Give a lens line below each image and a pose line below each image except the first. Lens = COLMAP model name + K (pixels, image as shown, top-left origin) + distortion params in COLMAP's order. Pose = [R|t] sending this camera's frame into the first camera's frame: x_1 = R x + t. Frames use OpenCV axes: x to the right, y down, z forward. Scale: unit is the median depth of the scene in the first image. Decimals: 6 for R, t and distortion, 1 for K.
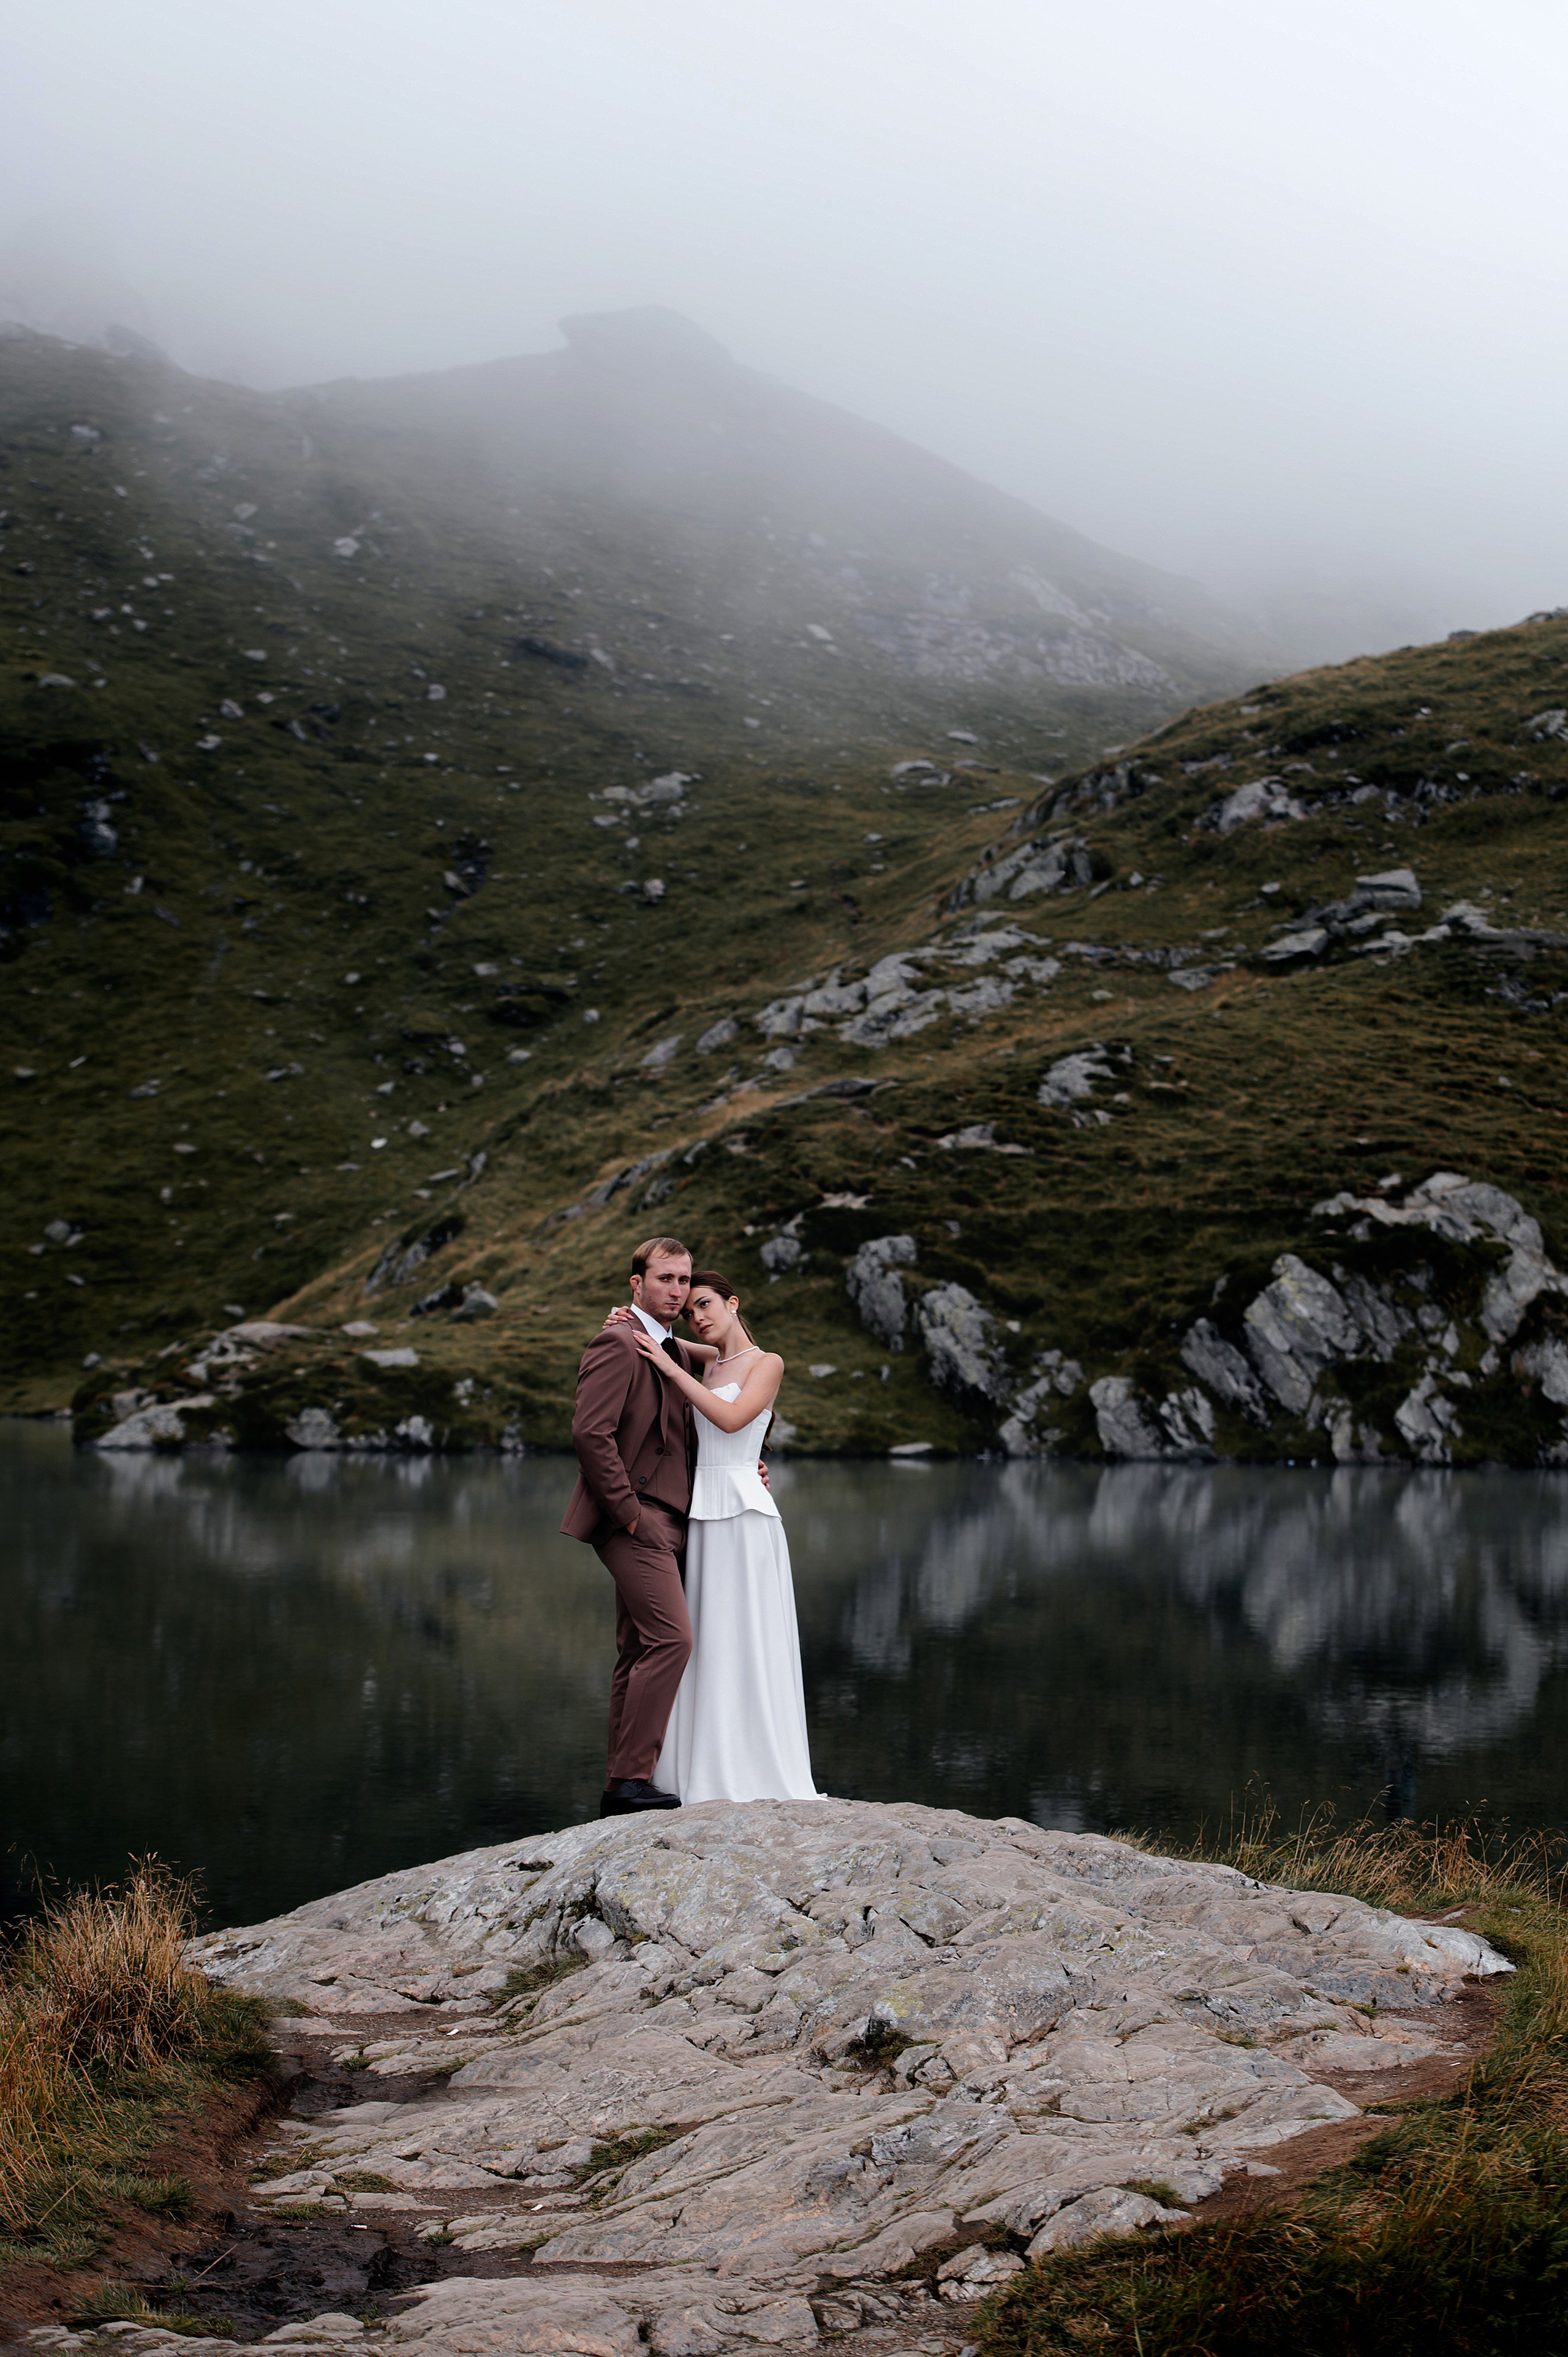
lens RADIAL K [[5078.6, 0, 916.2], [0, 5078.6, 1179.8], [0, 0, 1]] dist [0.022681, 0.105771]
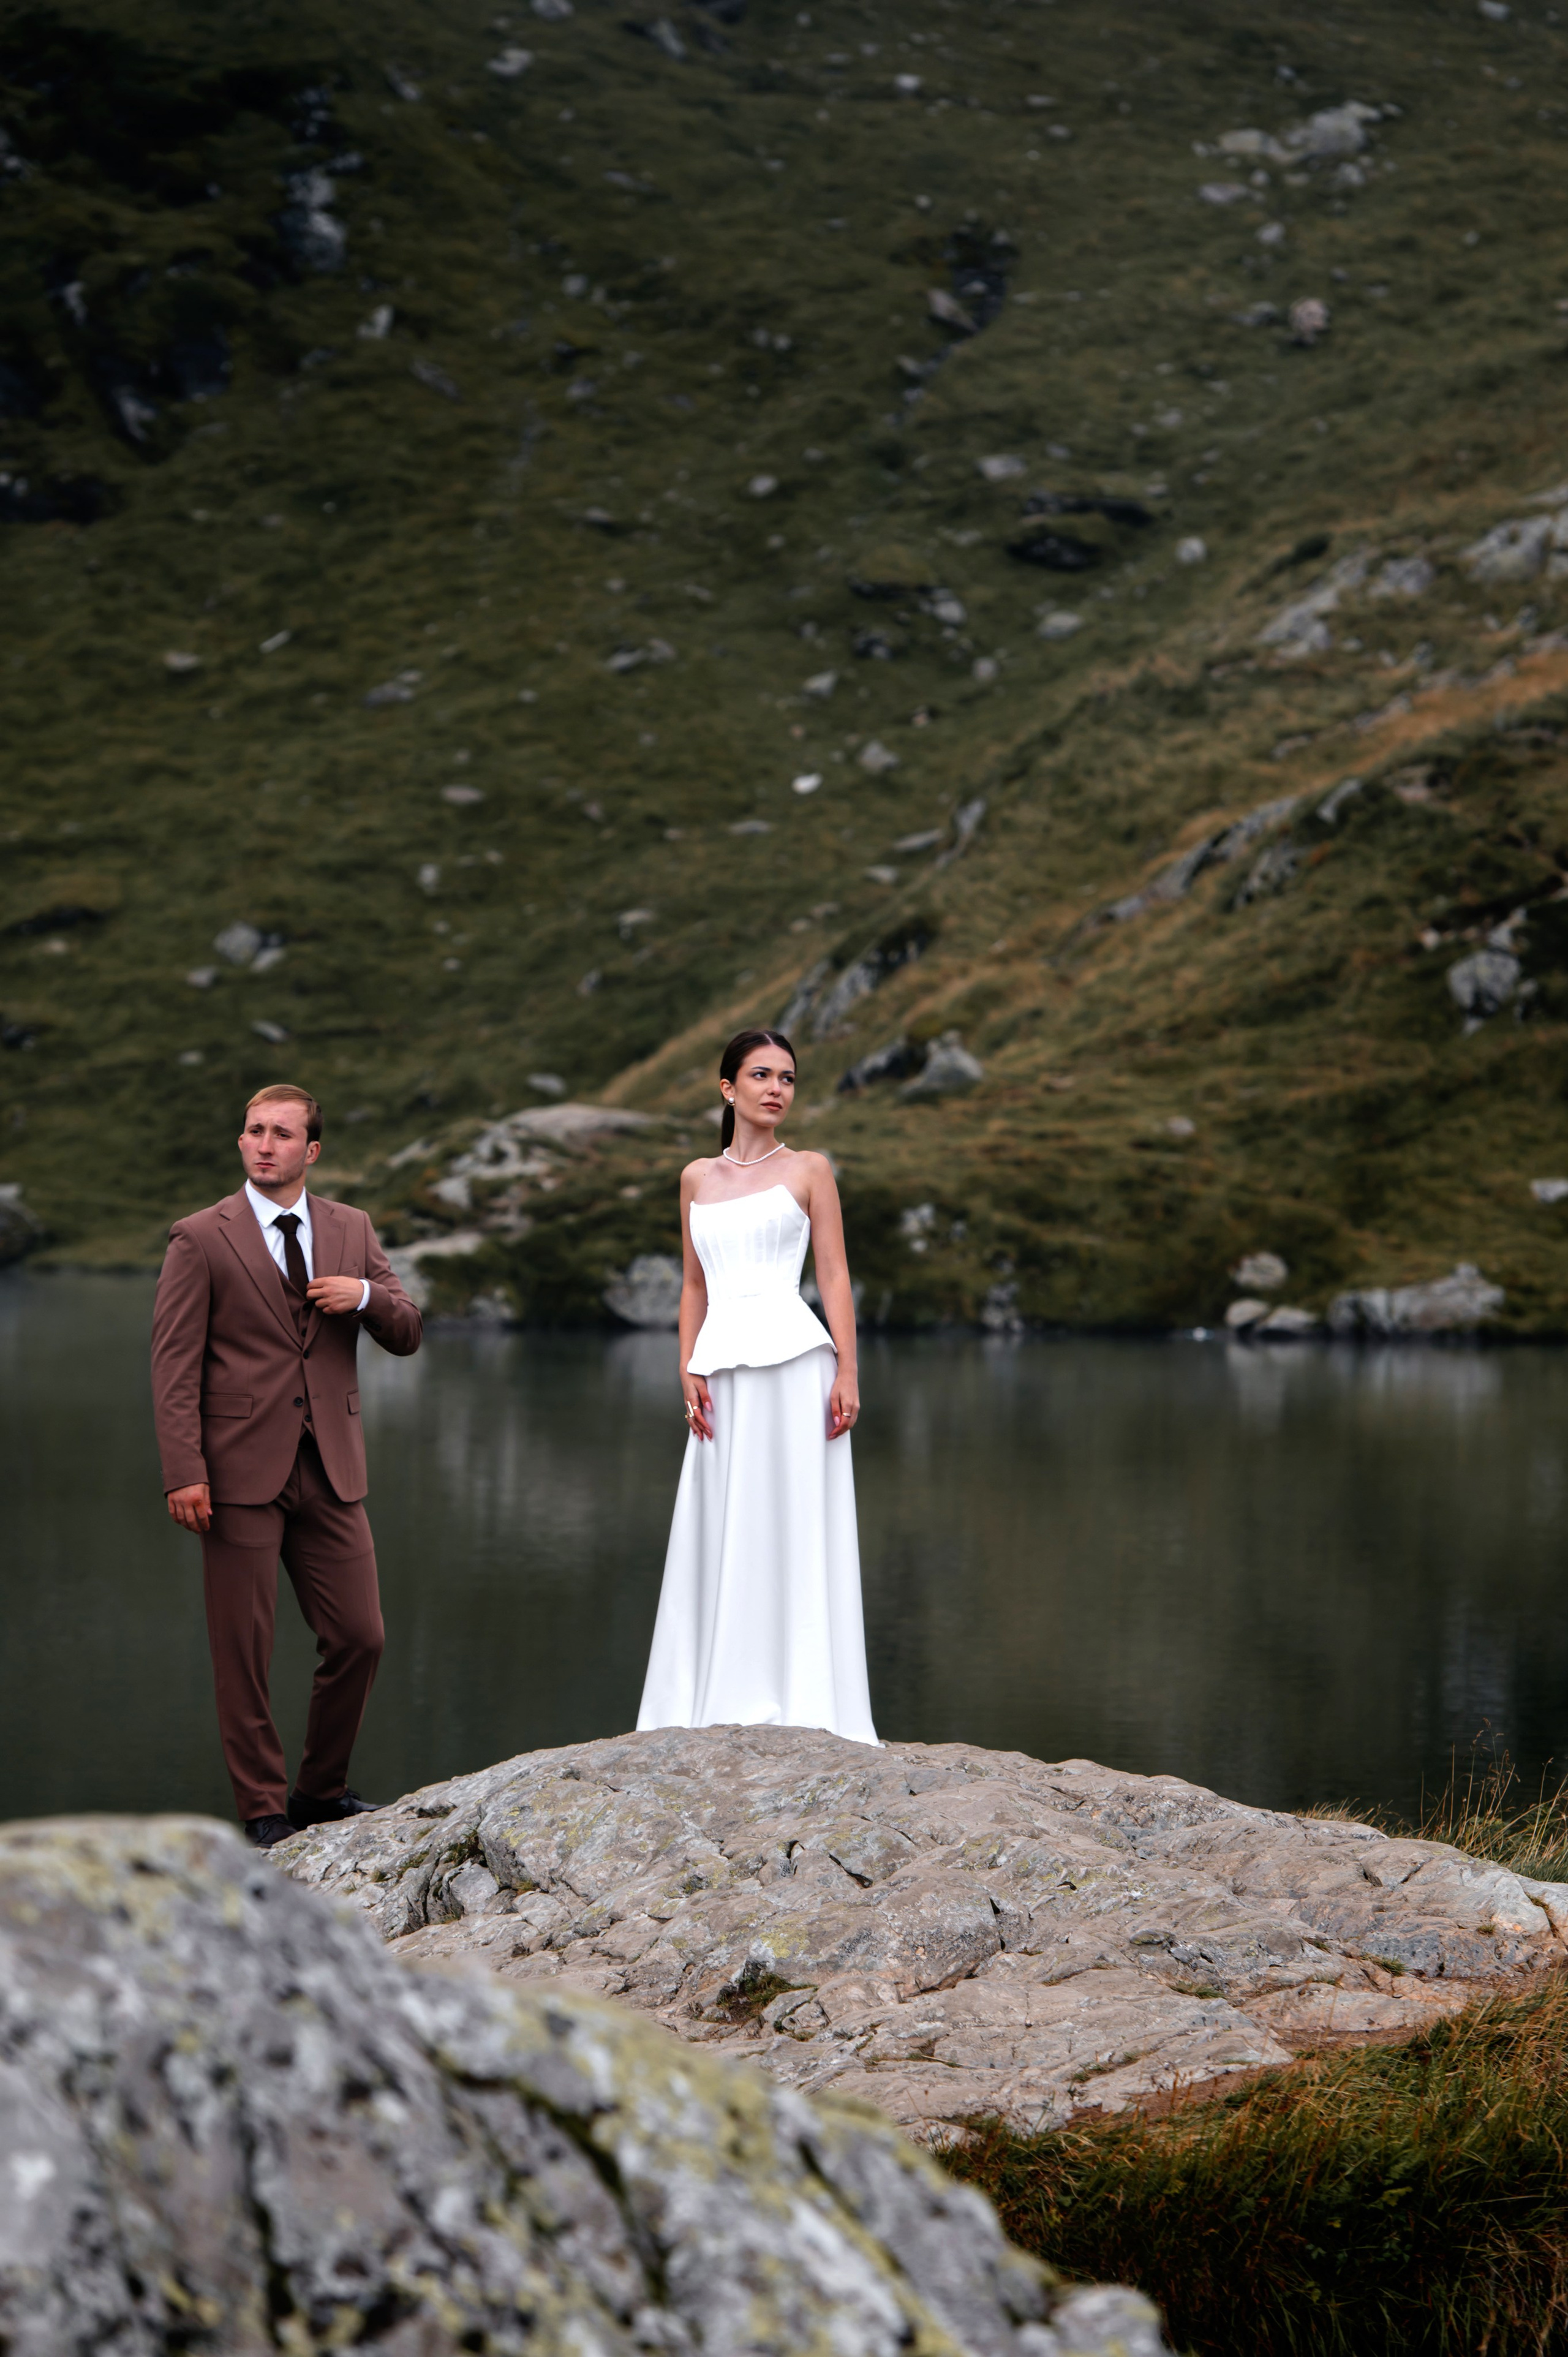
lens RADIAL K [[9957.7, 0, 784.0], [0, 9957.7, 1178.5], [0, 0, 1]] dist [-0.076033, -2.507950]
pose [[0.992052, -0.001390, -0.125822, 0.034862], [0.005845, 0.999369, 0.035042, -0.002656], [0.125694, -0.035499, 0.991434, -0.100388]]
